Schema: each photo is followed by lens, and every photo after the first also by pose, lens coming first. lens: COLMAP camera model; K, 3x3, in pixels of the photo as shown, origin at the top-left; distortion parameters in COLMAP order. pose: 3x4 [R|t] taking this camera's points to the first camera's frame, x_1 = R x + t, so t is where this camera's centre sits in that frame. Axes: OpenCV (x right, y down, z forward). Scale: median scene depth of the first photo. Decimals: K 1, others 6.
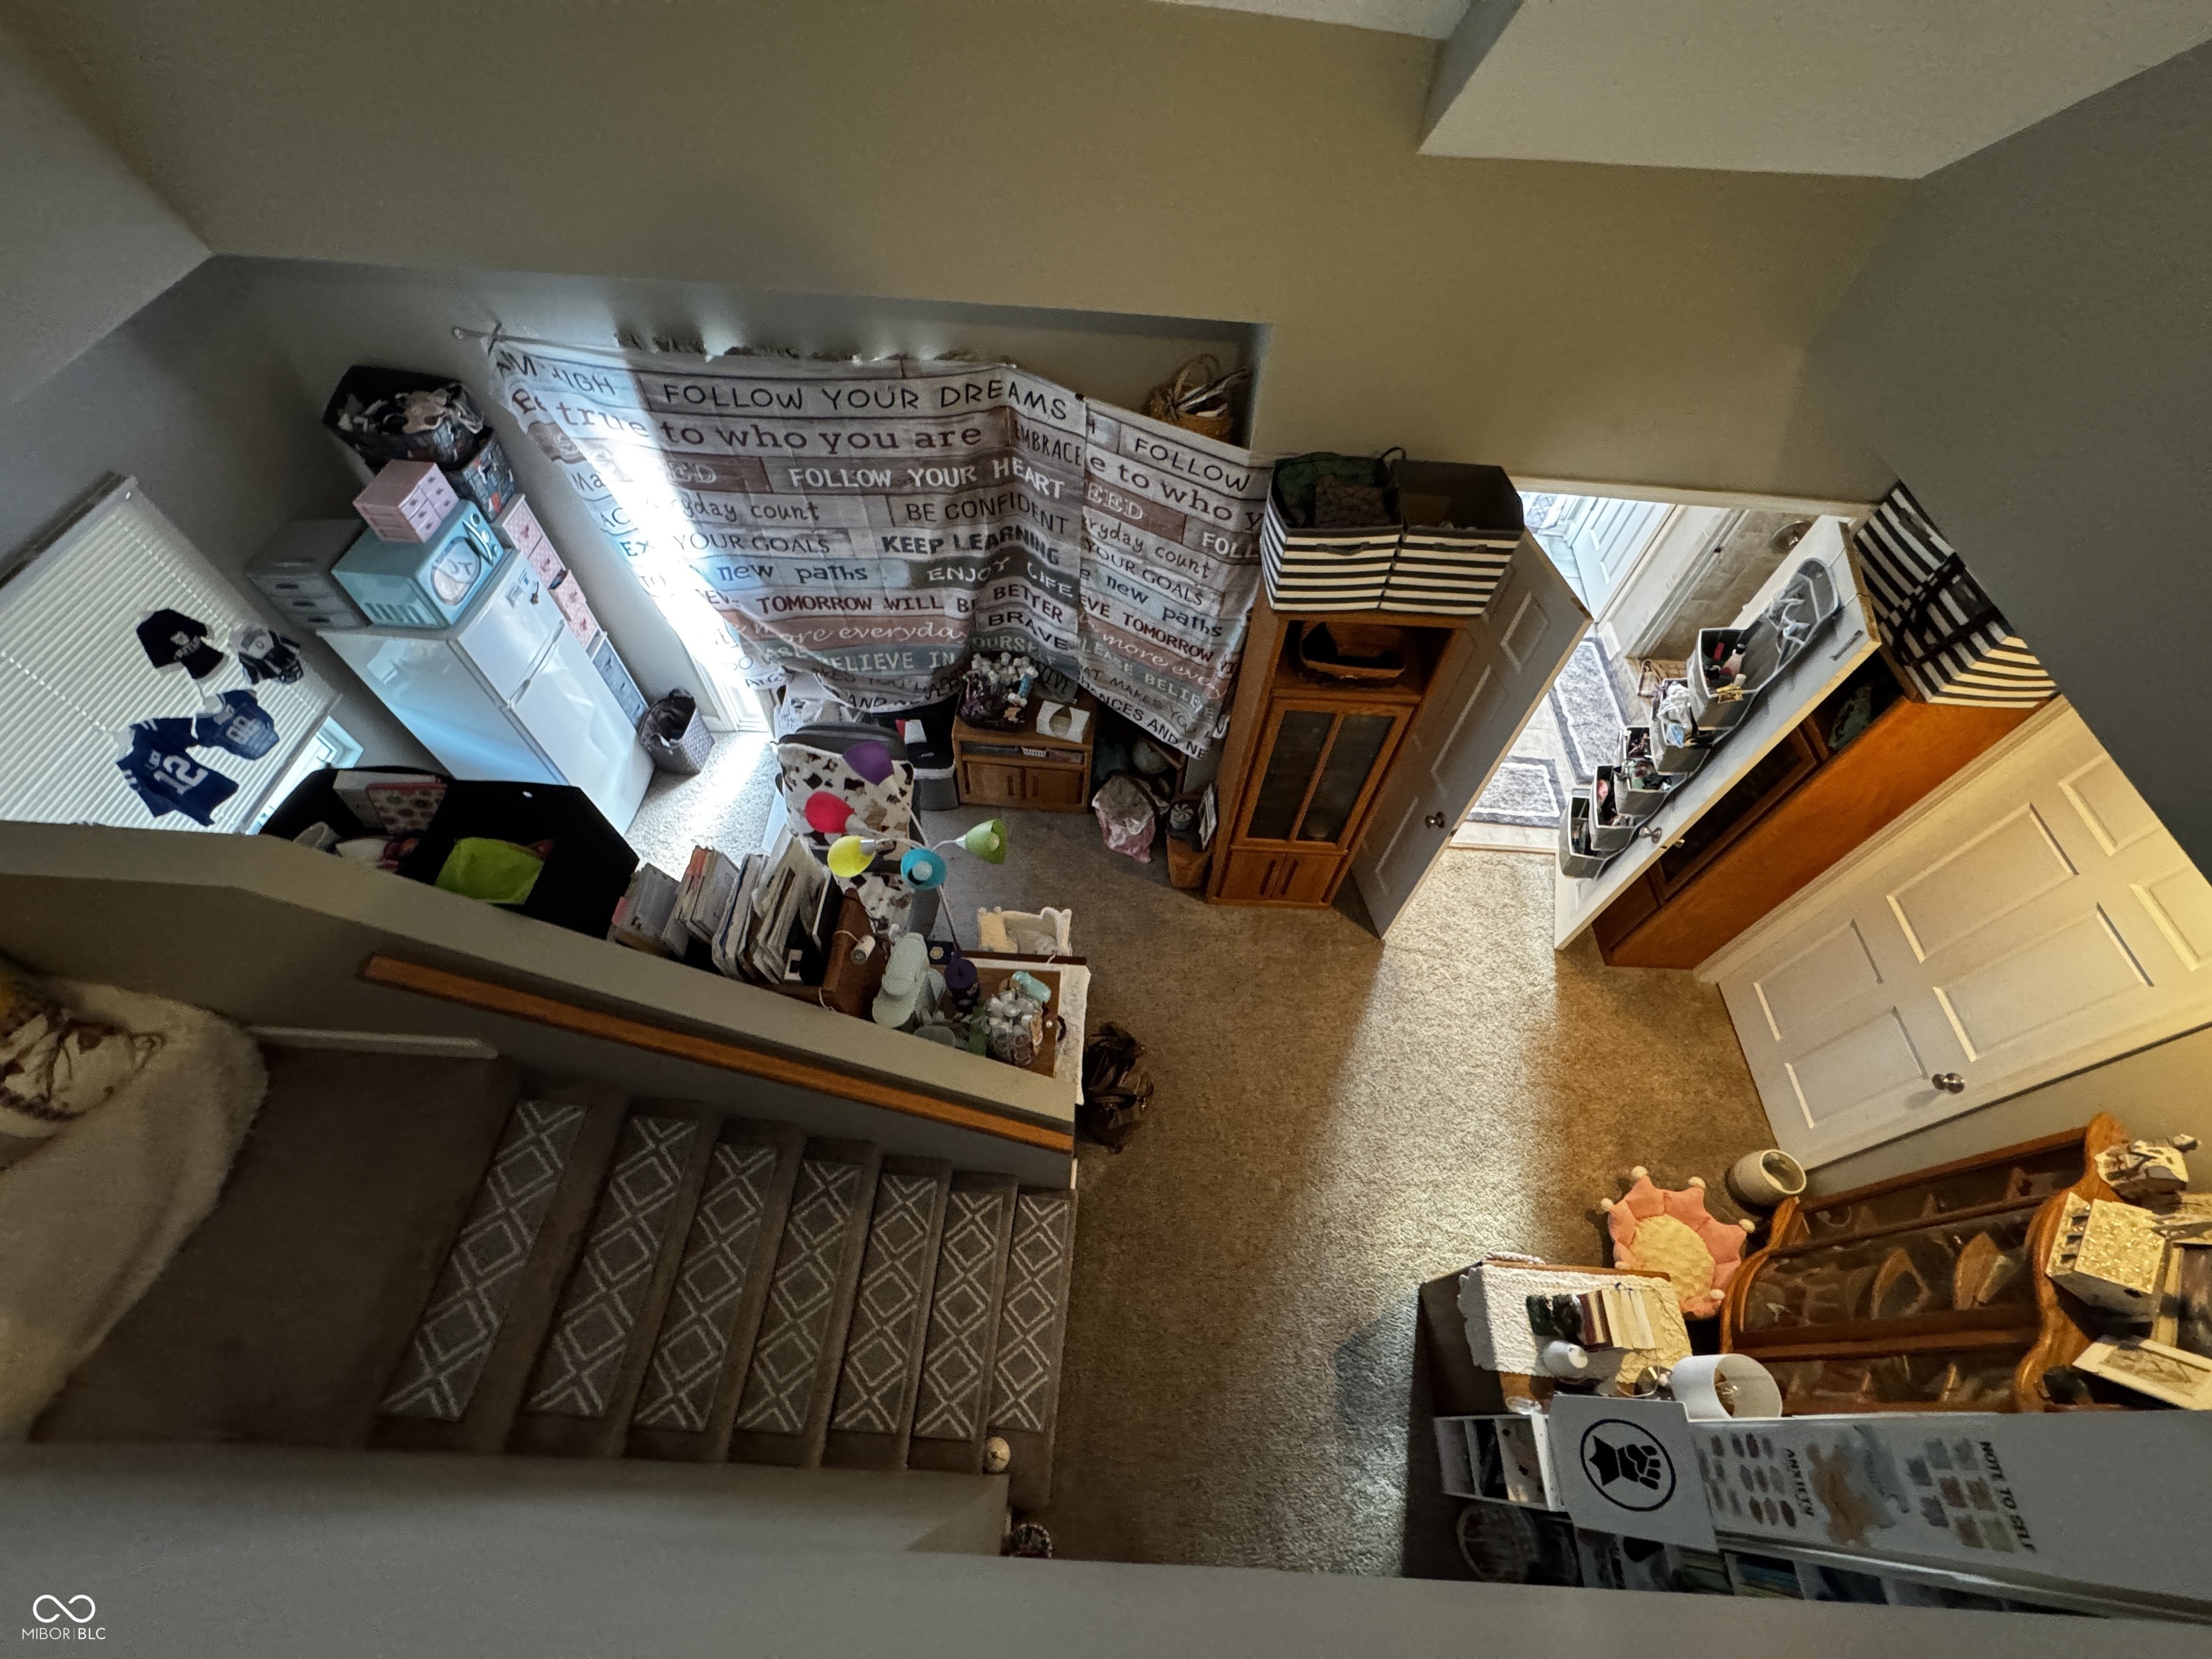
lens RADIAL K [[884.0, 0, 1105.9], [0, 884.0, 835.4], [0, 0, 1]] dist [-0.003434, -0.000050]
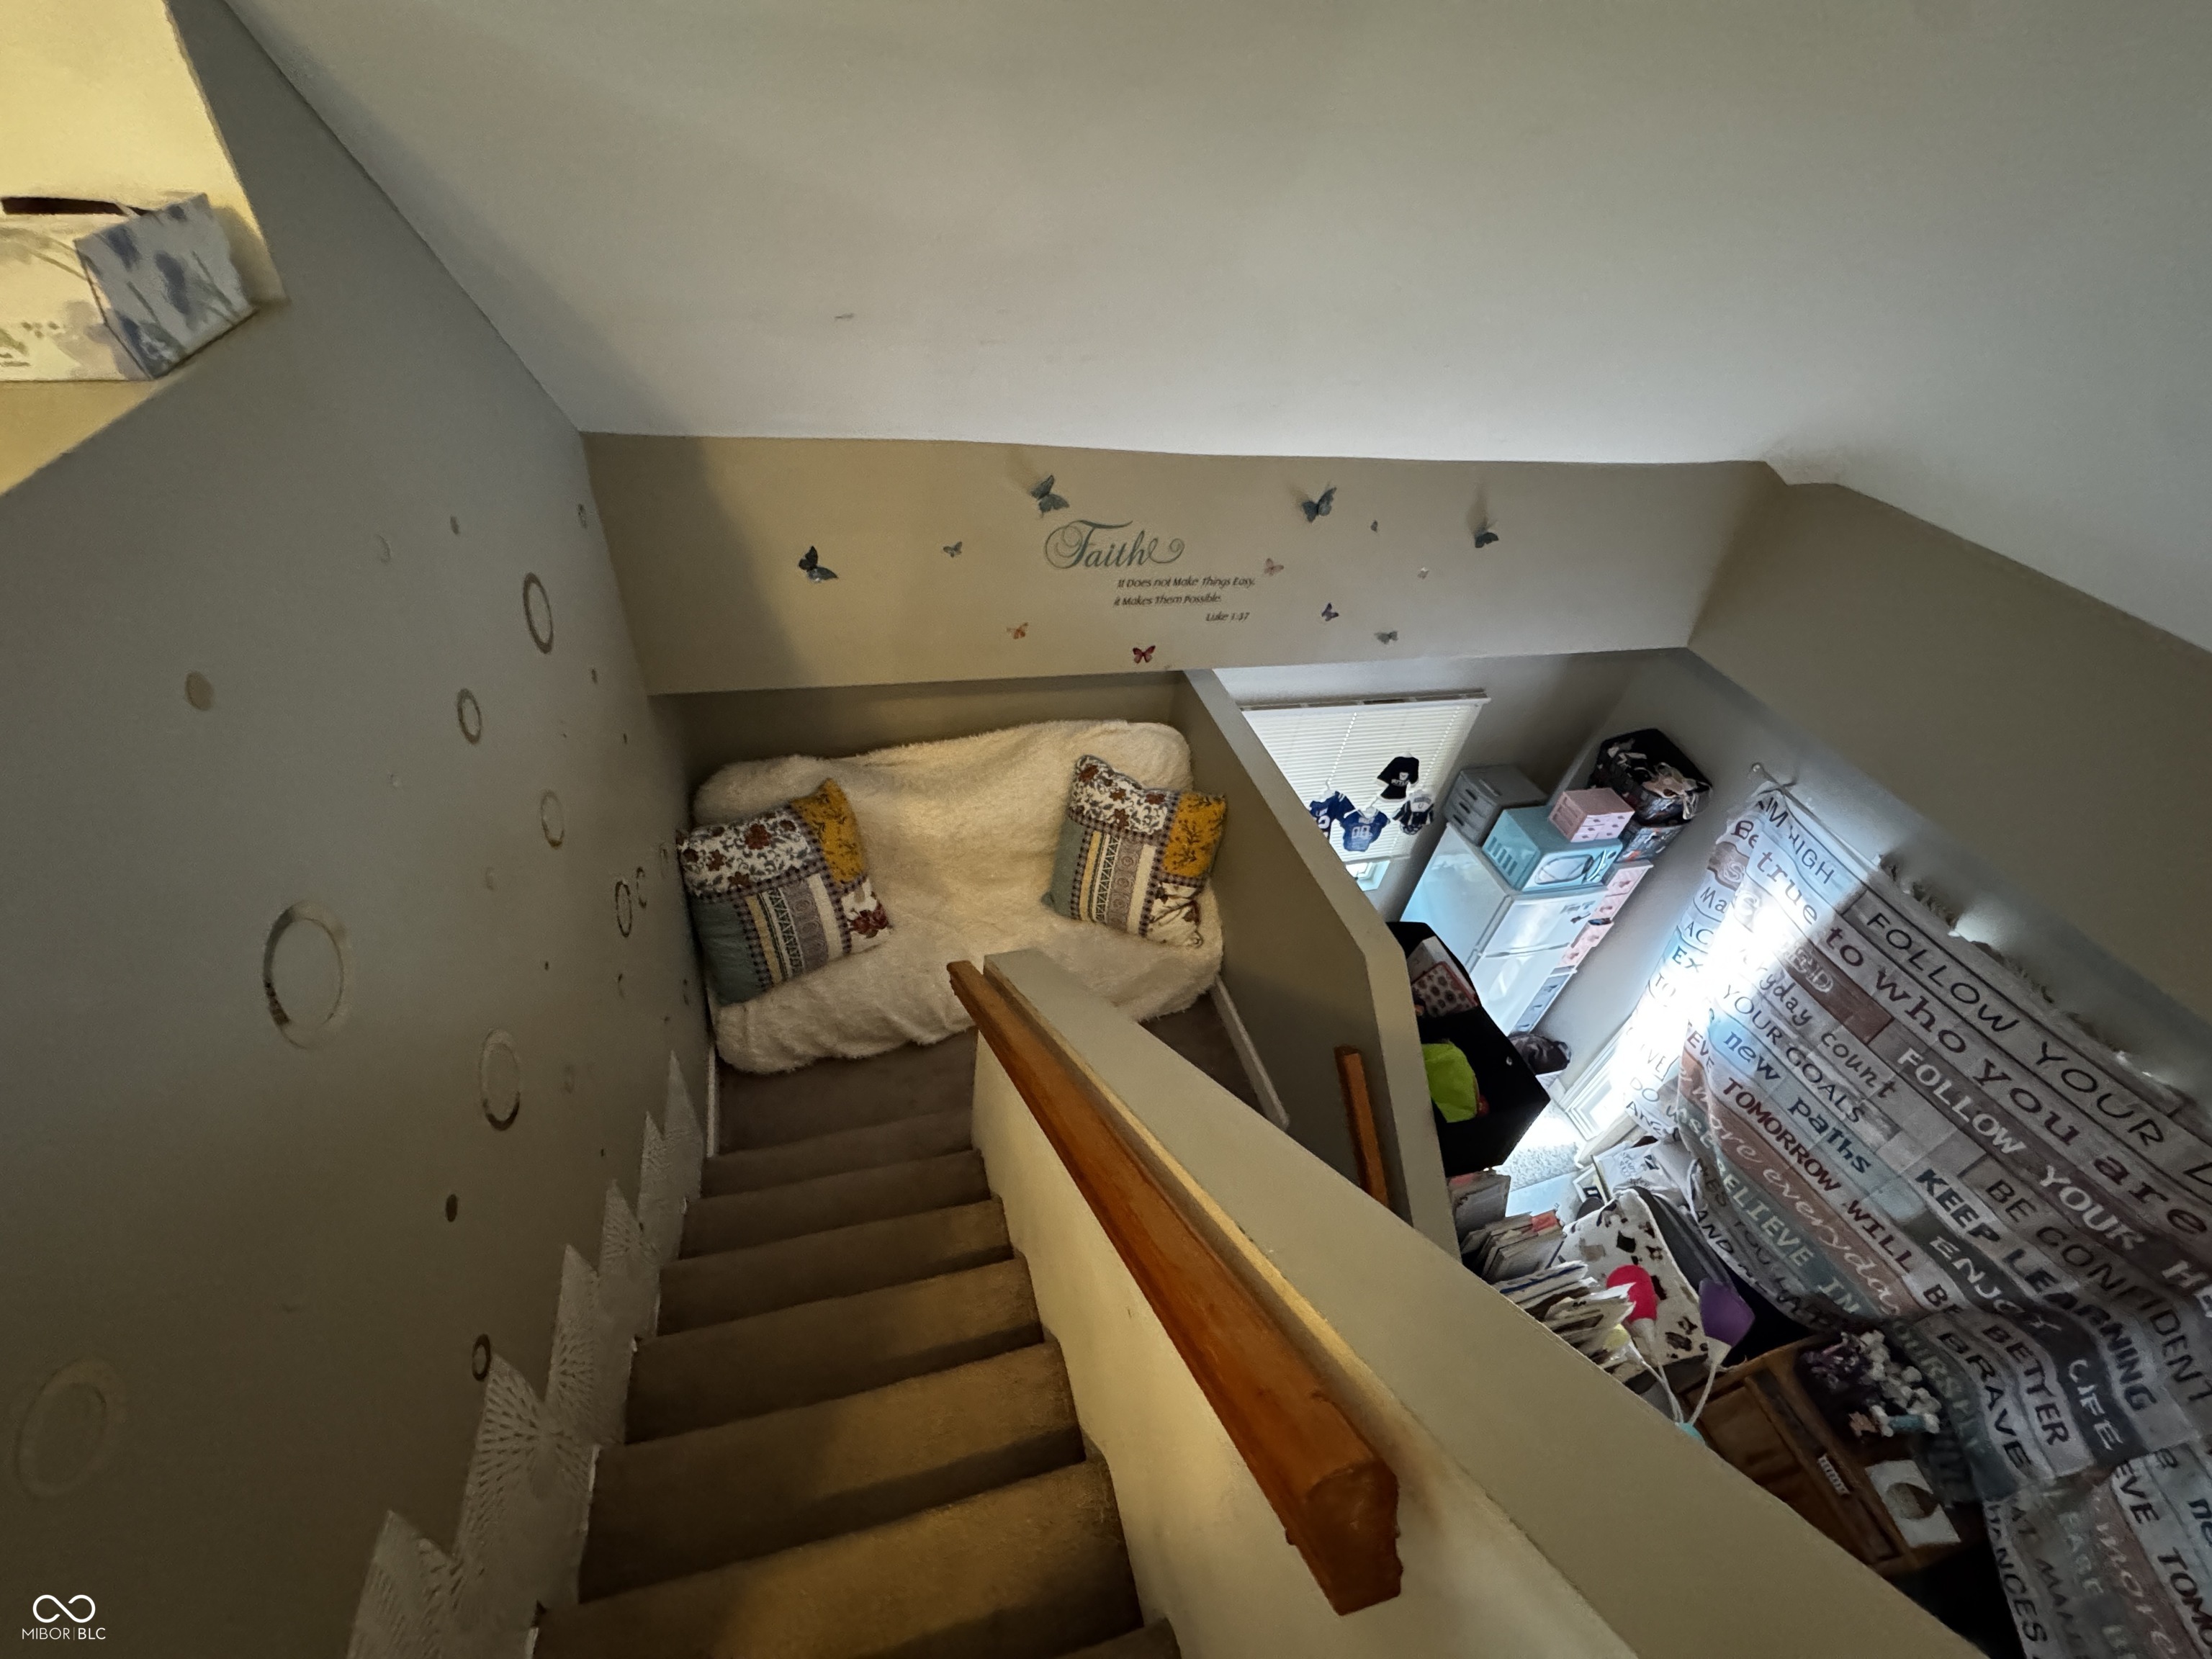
lens RADIAL K [[884.0, 0, 1108.4], [0, 884.0, 832.3], [0, 0, 1]] dist [-0.003434, -0.000050]
pose [[0.332774, 0.630763, -0.700999, -0.132562], [-0.839905, 0.536227, 0.083786, 0.084056], [0.428744, 0.560891, 0.708223, -0.124383]]
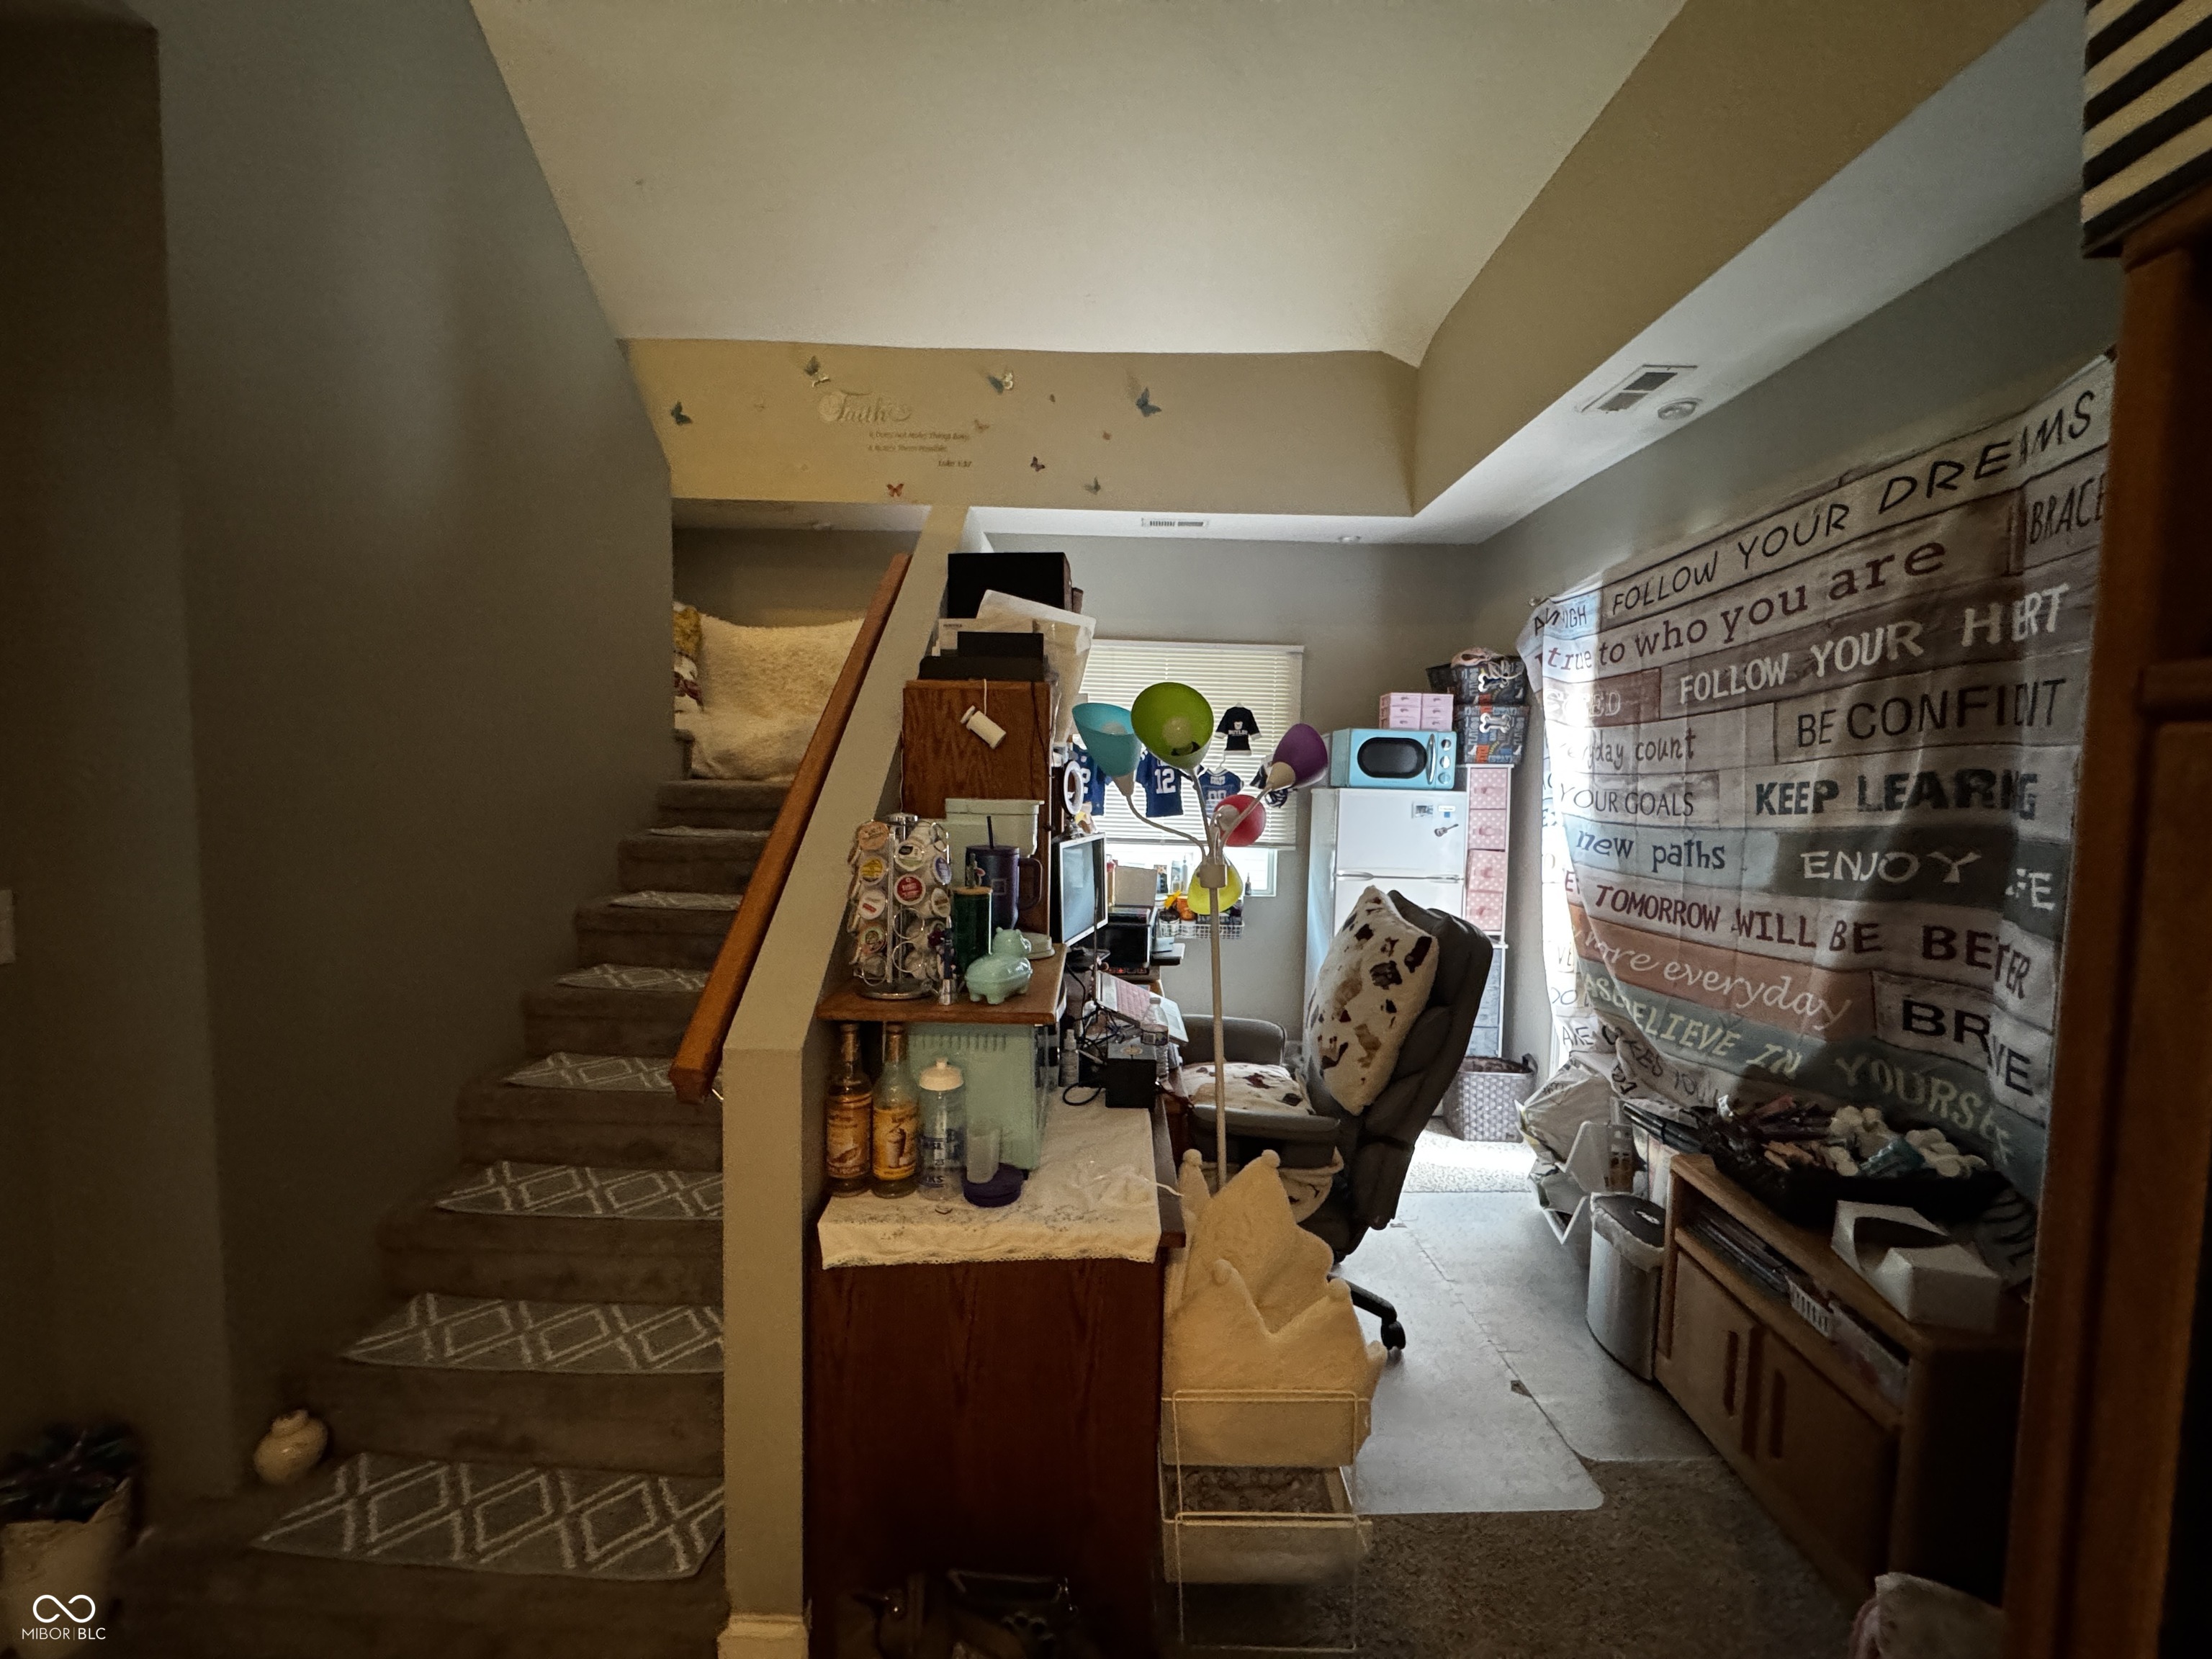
lens RADIAL K [[884.0, 0, 1107.1], [0, 884.0, 841.7], [0, 0, 1]] dist [-0.003434, -0.000050]
pose [[0.045820, 0.040492, -0.998129, 0.358281], [-0.836487, 0.547747, -0.016179, 0.077385], [0.546067, 0.835663, 0.058969, 0.780735]]
